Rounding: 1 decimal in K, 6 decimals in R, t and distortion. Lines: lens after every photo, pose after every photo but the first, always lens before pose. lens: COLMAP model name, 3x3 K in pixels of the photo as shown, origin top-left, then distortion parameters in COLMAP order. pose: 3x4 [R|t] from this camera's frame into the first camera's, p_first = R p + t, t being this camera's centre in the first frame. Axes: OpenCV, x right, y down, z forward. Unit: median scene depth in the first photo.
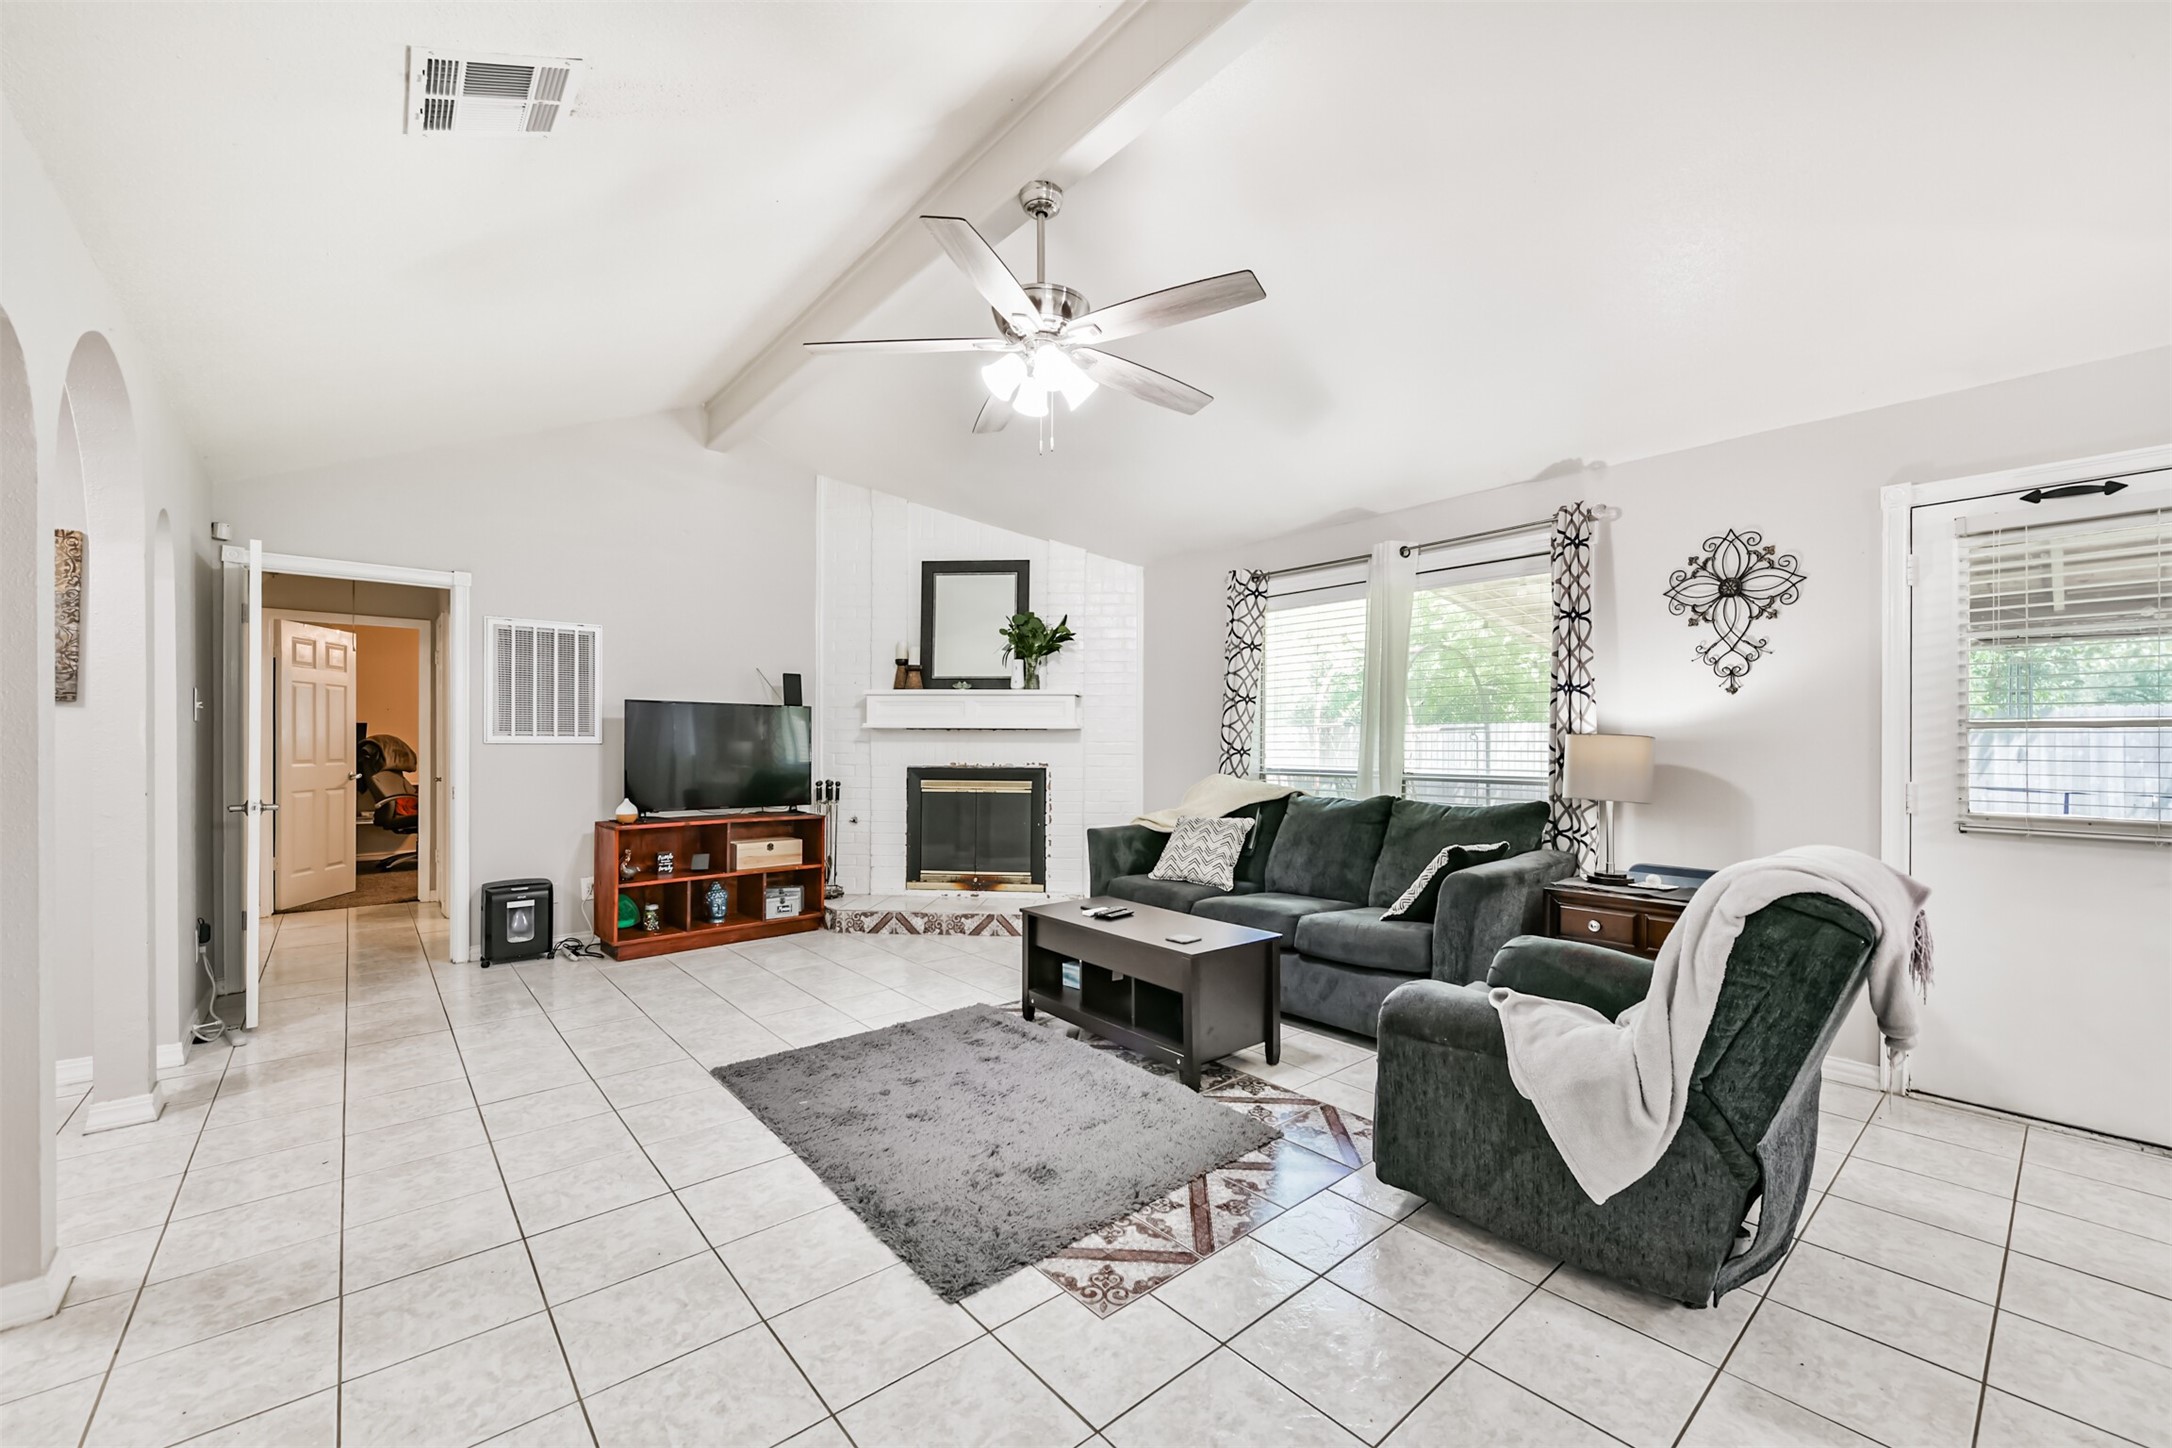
lens RADIAL K [[850.7, 0, 1083.3], [0, 850.7, 760.5], [0, 0, 1]] dist [0.002459, -0.000381]
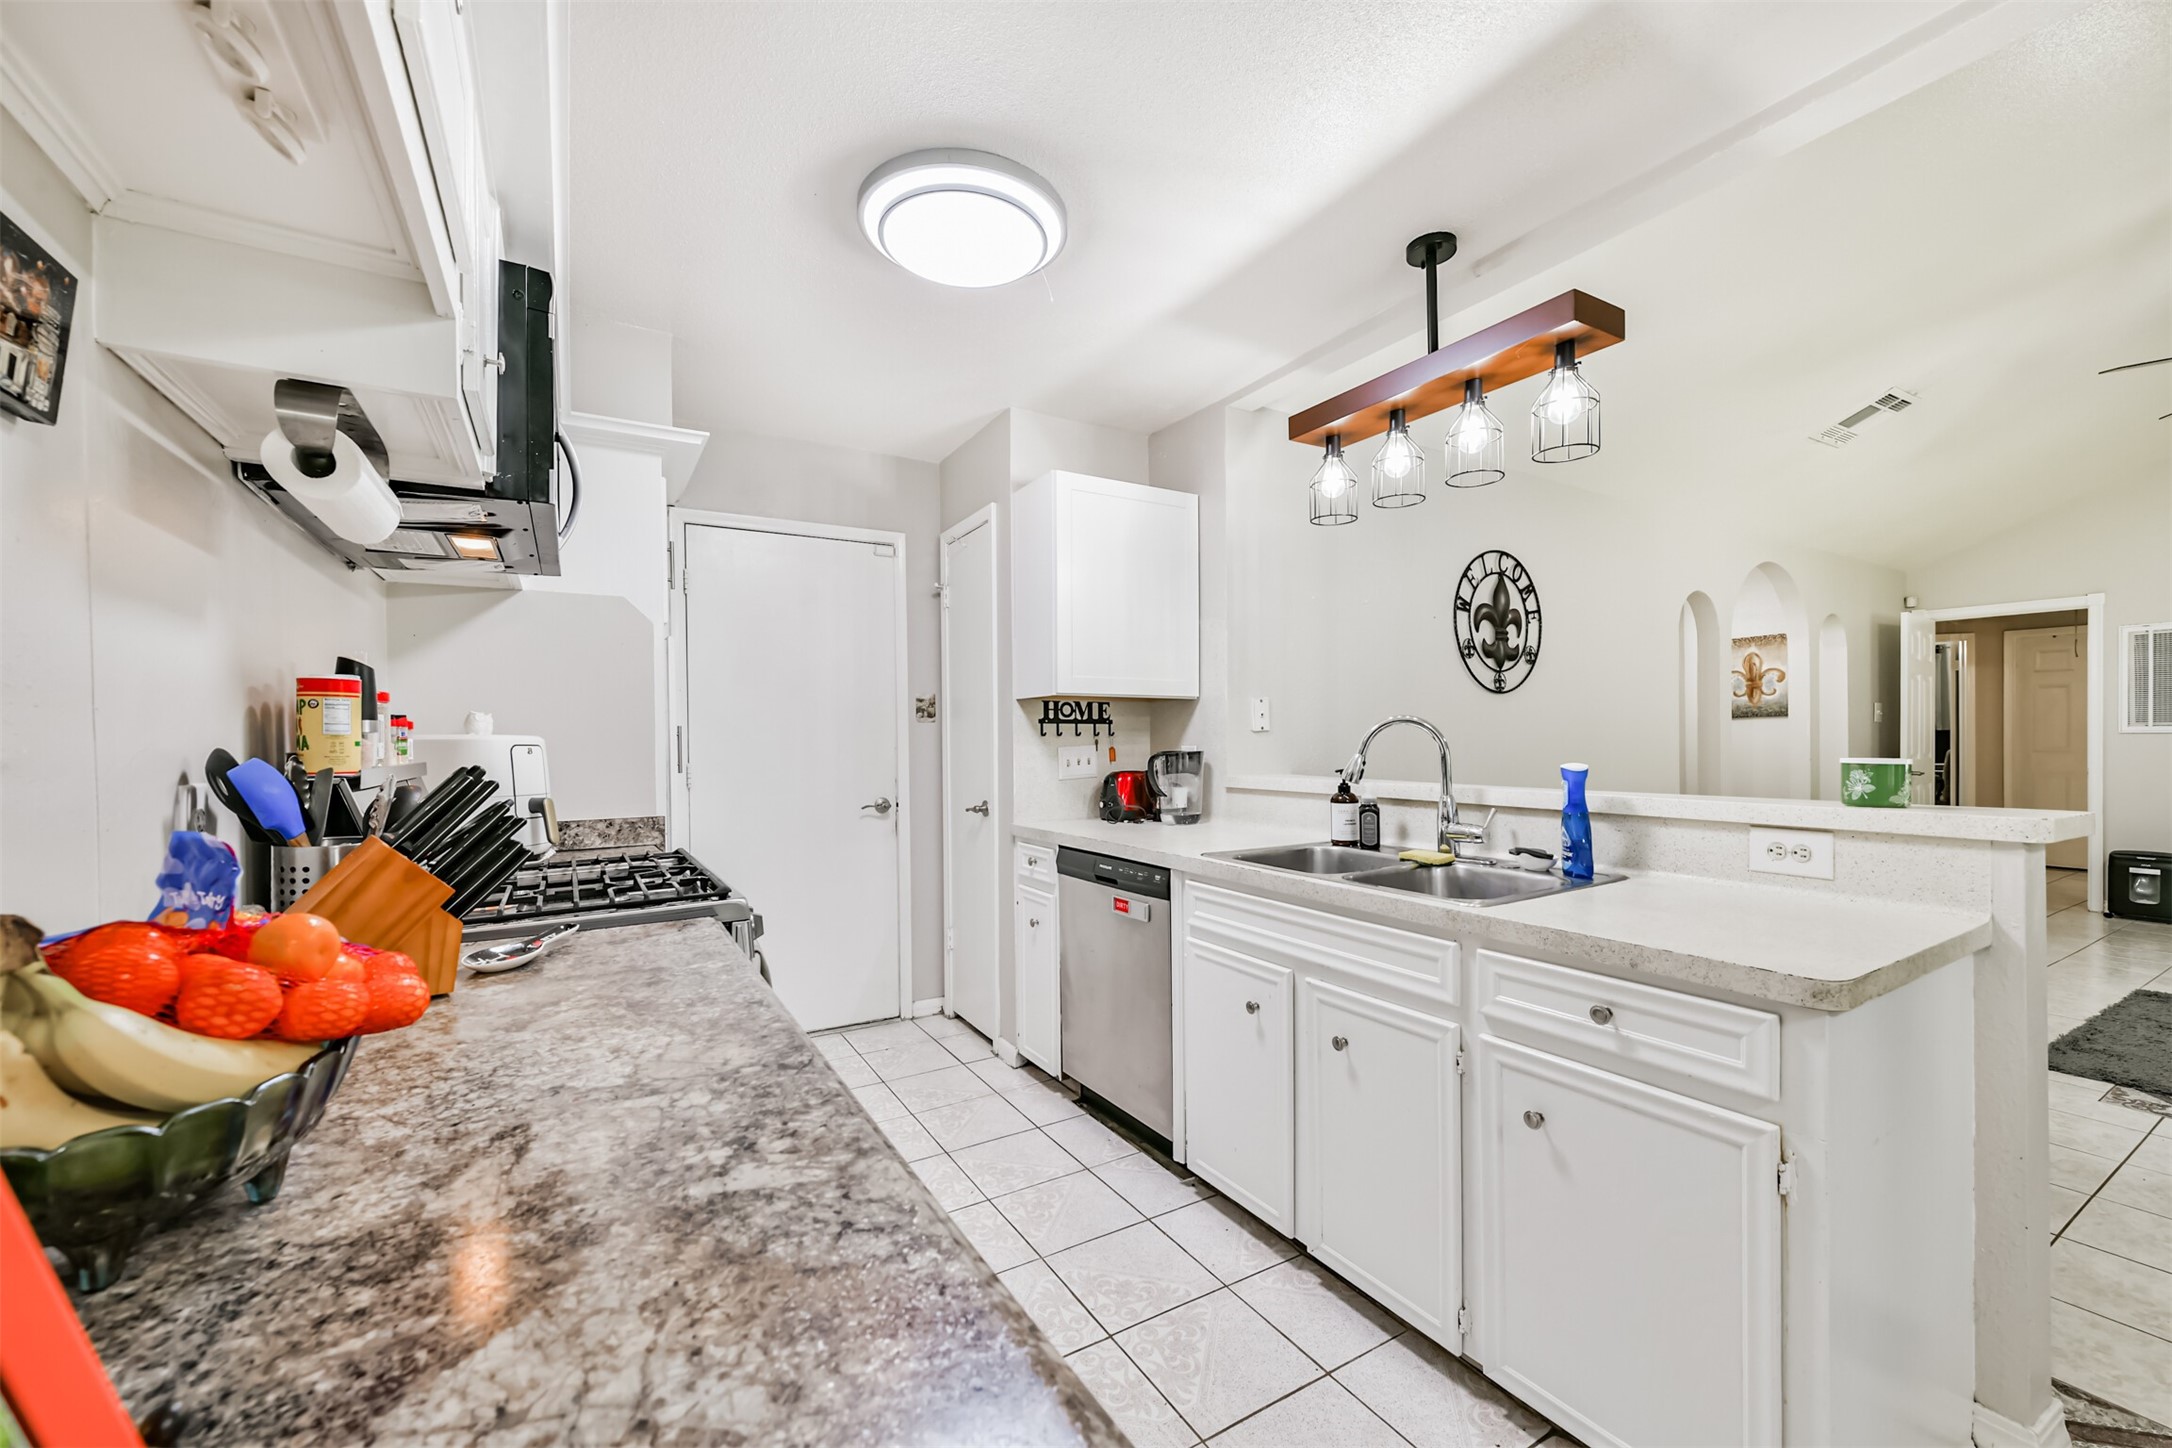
lens RADIAL K [[850.7, 0, 1094.9], [0, 850.7, 742.2], [0, 0, 1]] dist [0.002459, -0.000381]
pose [[-0.163178, -0.004621, -0.986586, 0.657038], [-0.005362, 0.999978, -0.003797, 0.004225], [0.986582, 0.004671, -0.163199, -0.199991]]
